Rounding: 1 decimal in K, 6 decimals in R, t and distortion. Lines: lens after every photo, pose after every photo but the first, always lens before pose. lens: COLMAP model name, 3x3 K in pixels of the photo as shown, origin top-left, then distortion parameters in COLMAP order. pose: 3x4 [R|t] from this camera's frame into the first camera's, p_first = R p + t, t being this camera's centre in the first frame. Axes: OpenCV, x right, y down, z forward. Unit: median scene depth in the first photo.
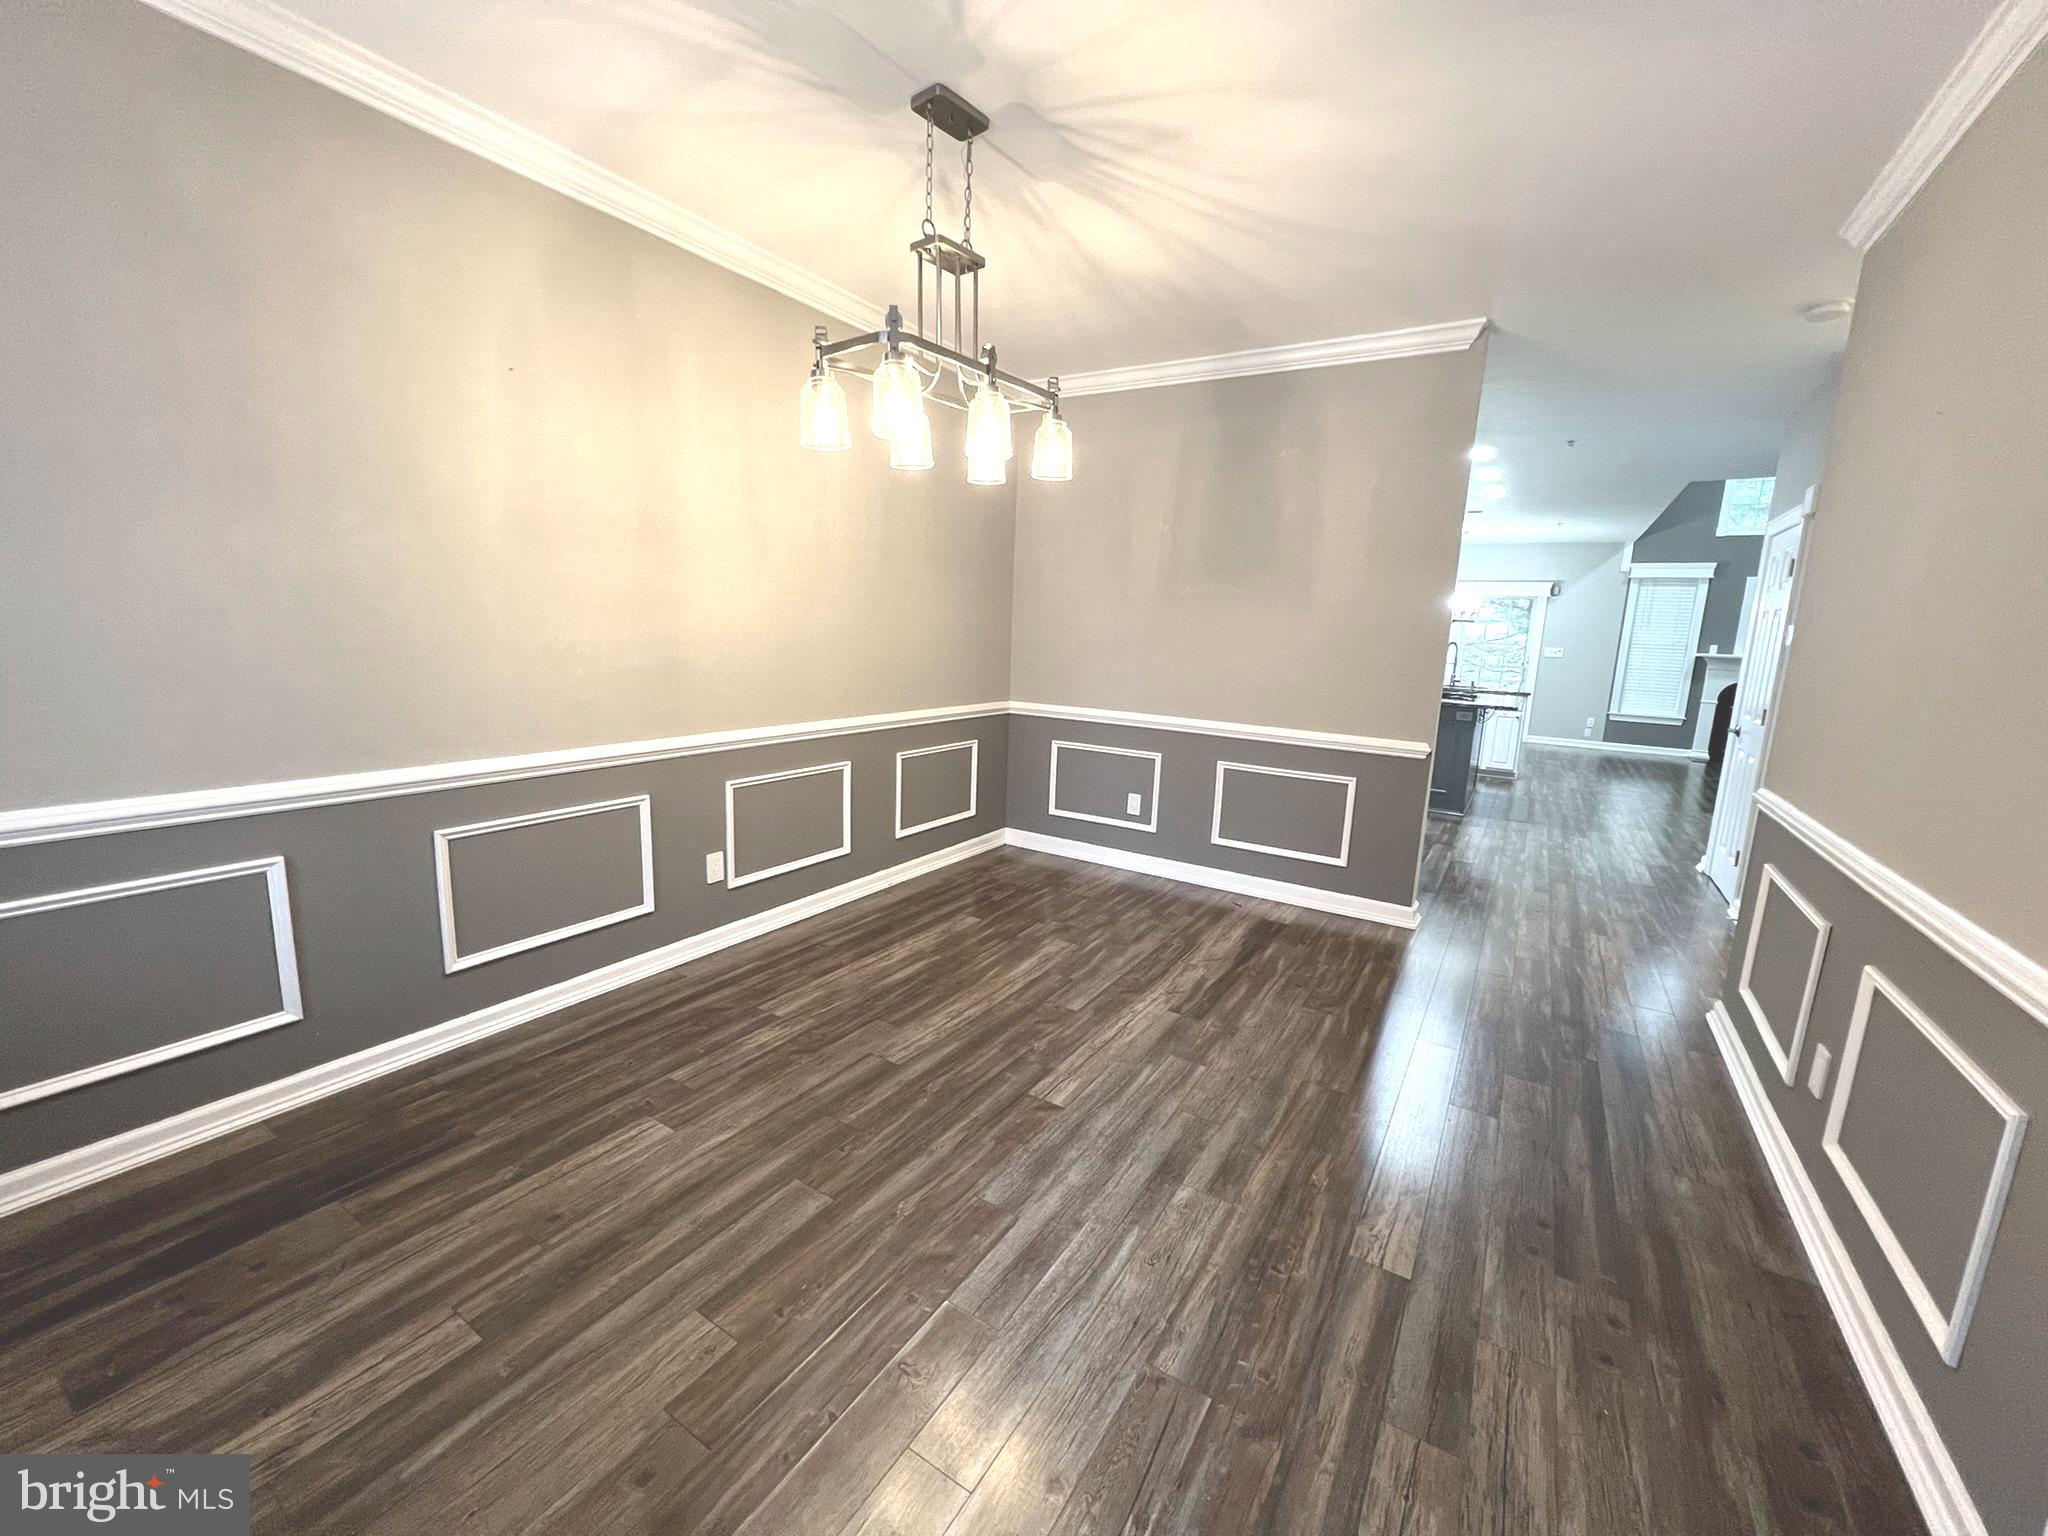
lens RADIAL K [[818.3, 0, 1018.8], [0, 818.3, 764.2], [0, 0, 1]] dist [-0.002751, 0.000598]
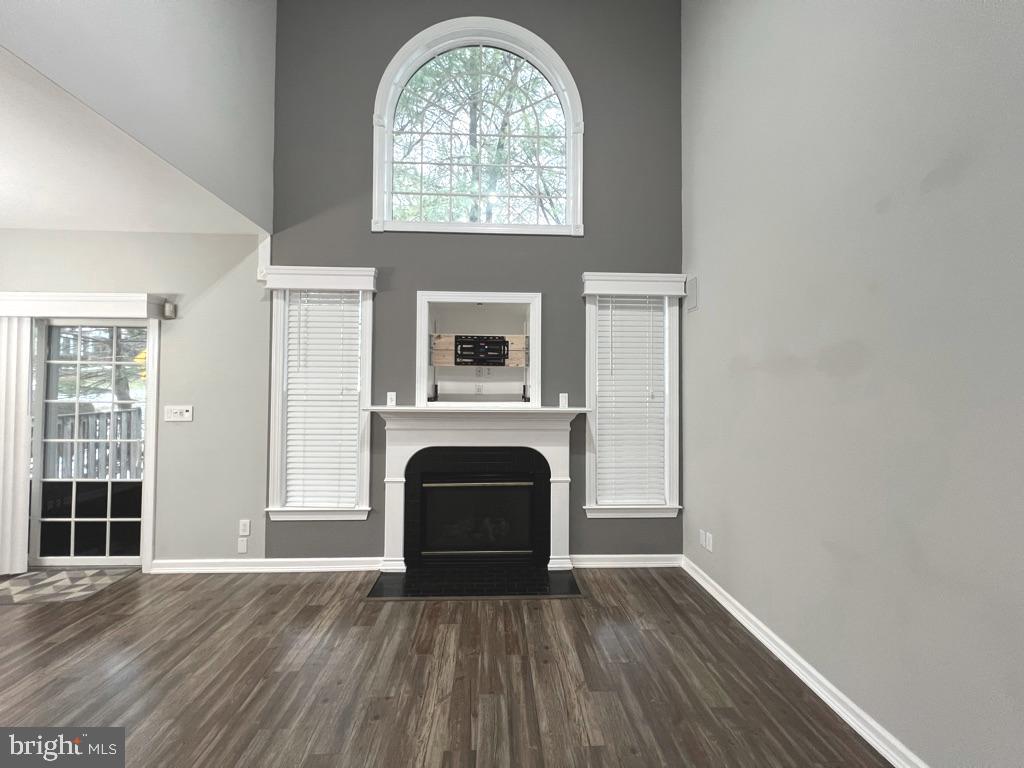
lens RADIAL K [[407.5, 0, 513.9], [0, 407.5, 382.7], [0, 0, 1]] dist [-0.002332, 0.000544]
pose [[0.815781, -0.021148, 0.577974, 2.205354], [0.122139, 0.983093, -0.136420, -0.288387], [-0.565317, 0.181882, 0.804571, 2.024080]]
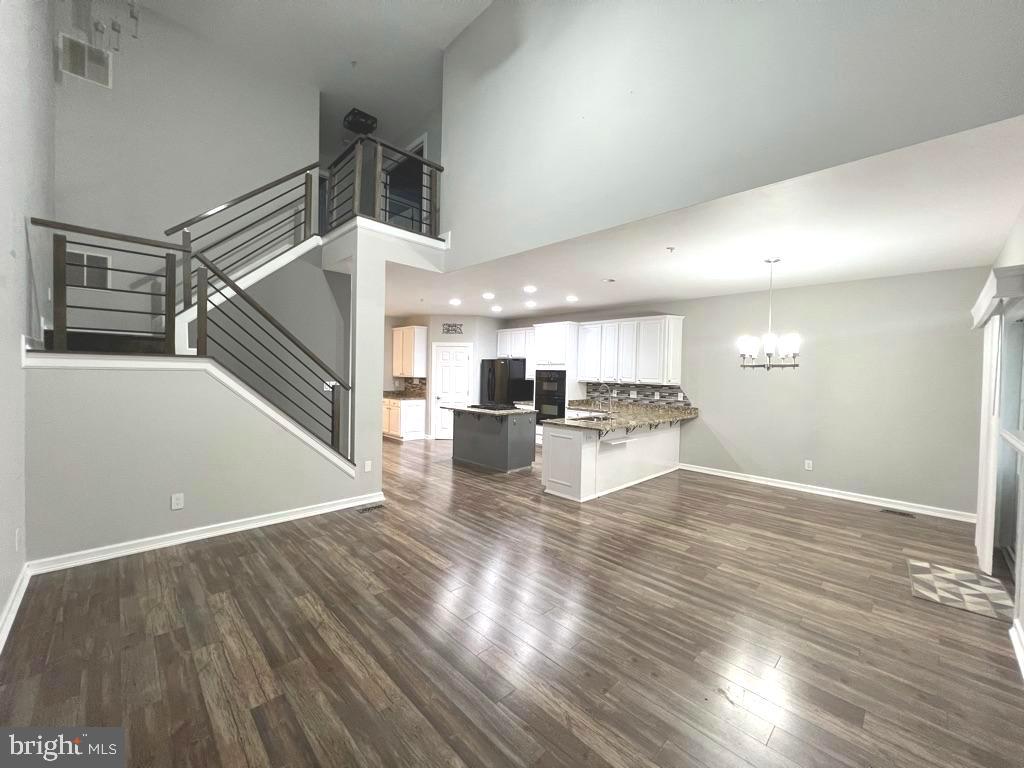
lens RADIAL K [[407.5, 0, 511.2], [0, 407.5, 379.5], [0, 0, 1]] dist [-0.002332, 0.000544]
pose [[-0.230941, -0.026993, -0.972593, 2.949771], [-0.196726, 0.980265, 0.019506, -0.360178], [0.952872, 0.195839, -0.231693, 2.567080]]
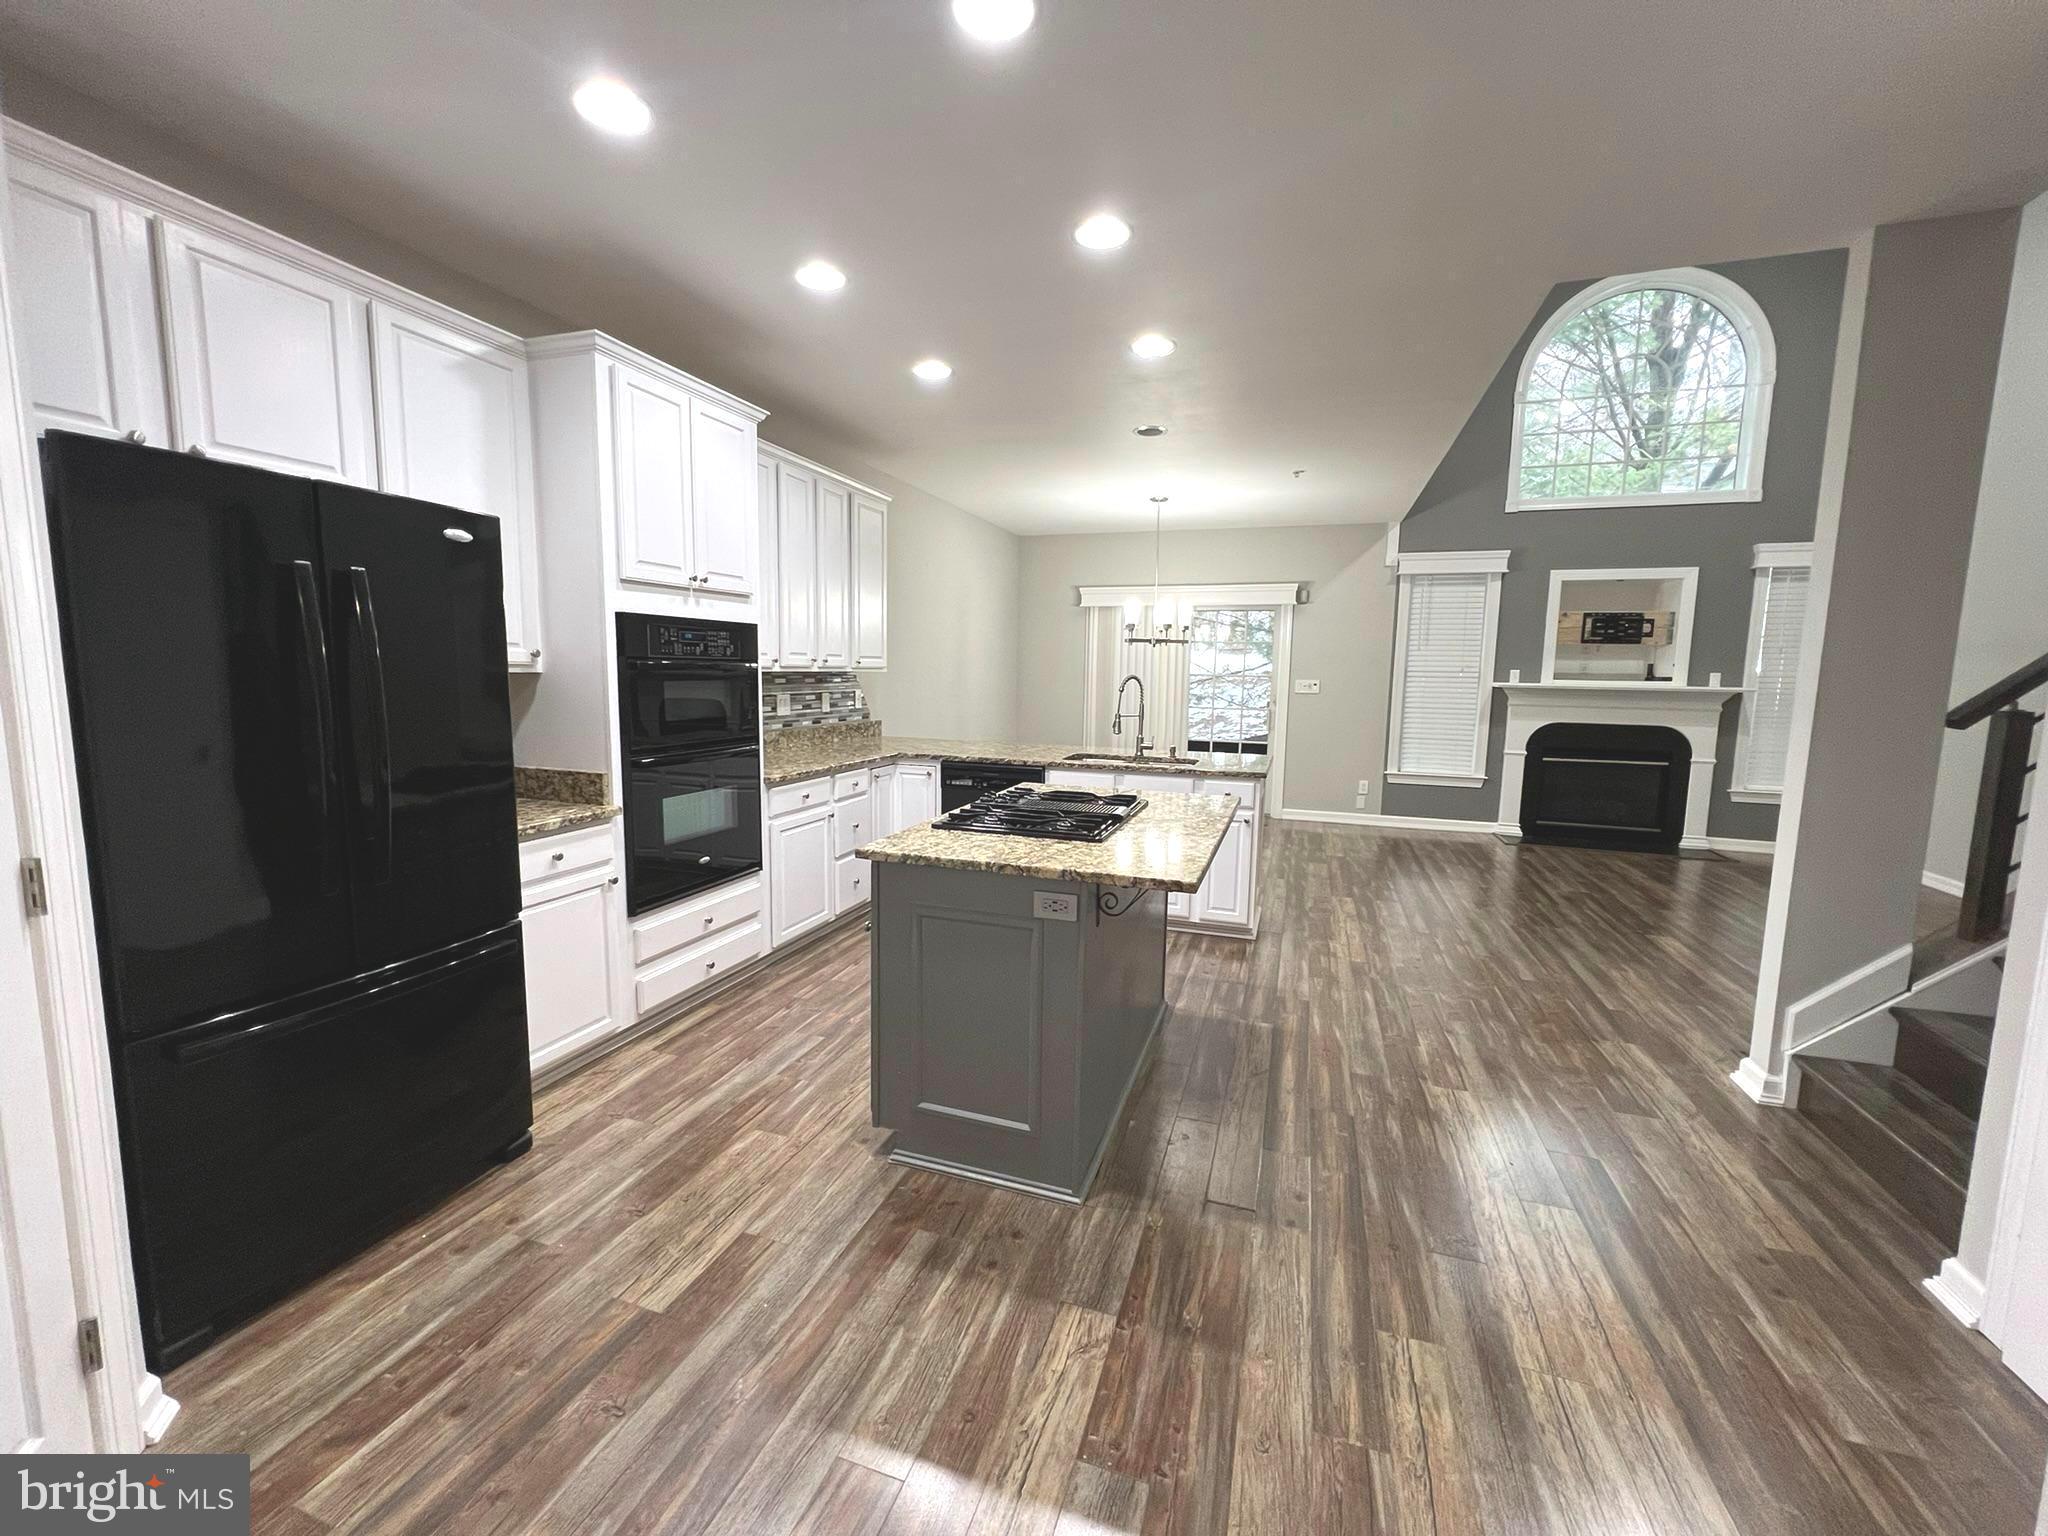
lens RADIAL K [[818.3, 0, 1024.0], [0, 818.3, 763.0], [0, 0, 1]] dist [-0.002751, 0.000598]
pose [[0.972052, -0.048599, 0.229680, 0.860954], [0.059732, 0.997340, -0.041767, -0.190238], [-0.227039, 0.054319, 0.972370, 1.280618]]
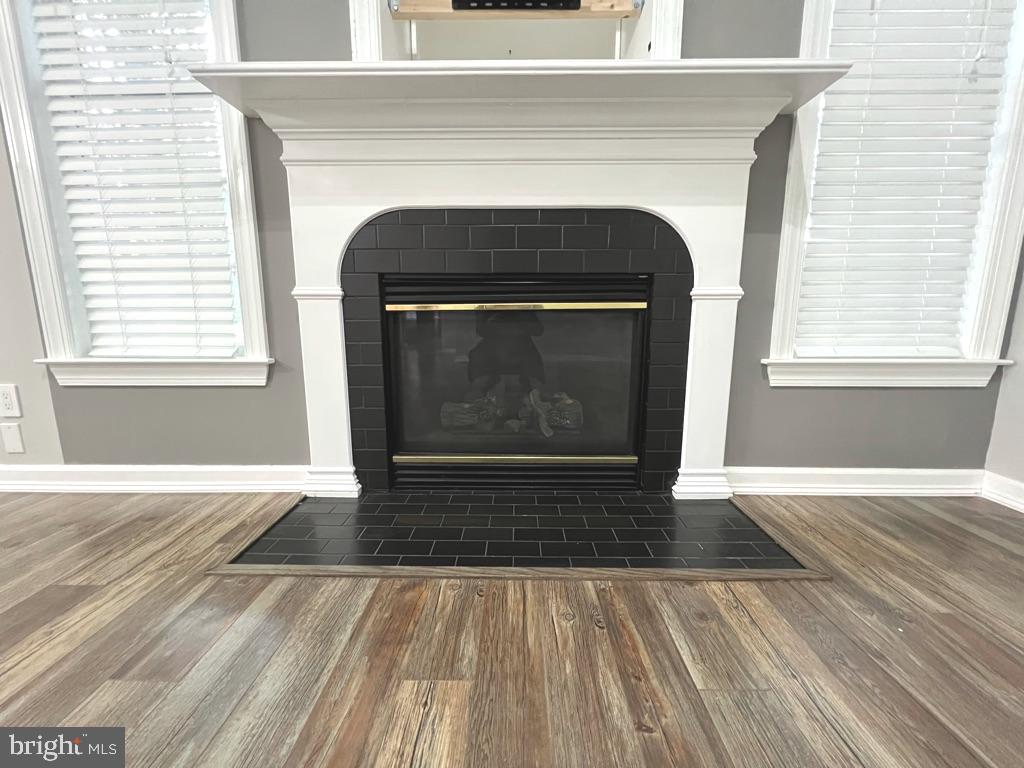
lens RADIAL K [[409.2, 0, 514.8], [0, 409.2, 379.4], [0, 0, 1]] dist [-0.002751, 0.000598]
pose [[0.847172, -0.124987, 0.516408, 2.468557], [0.122213, 0.991716, 0.039534, -0.136402], [-0.517072, 0.029620, 0.855429, 2.546373]]
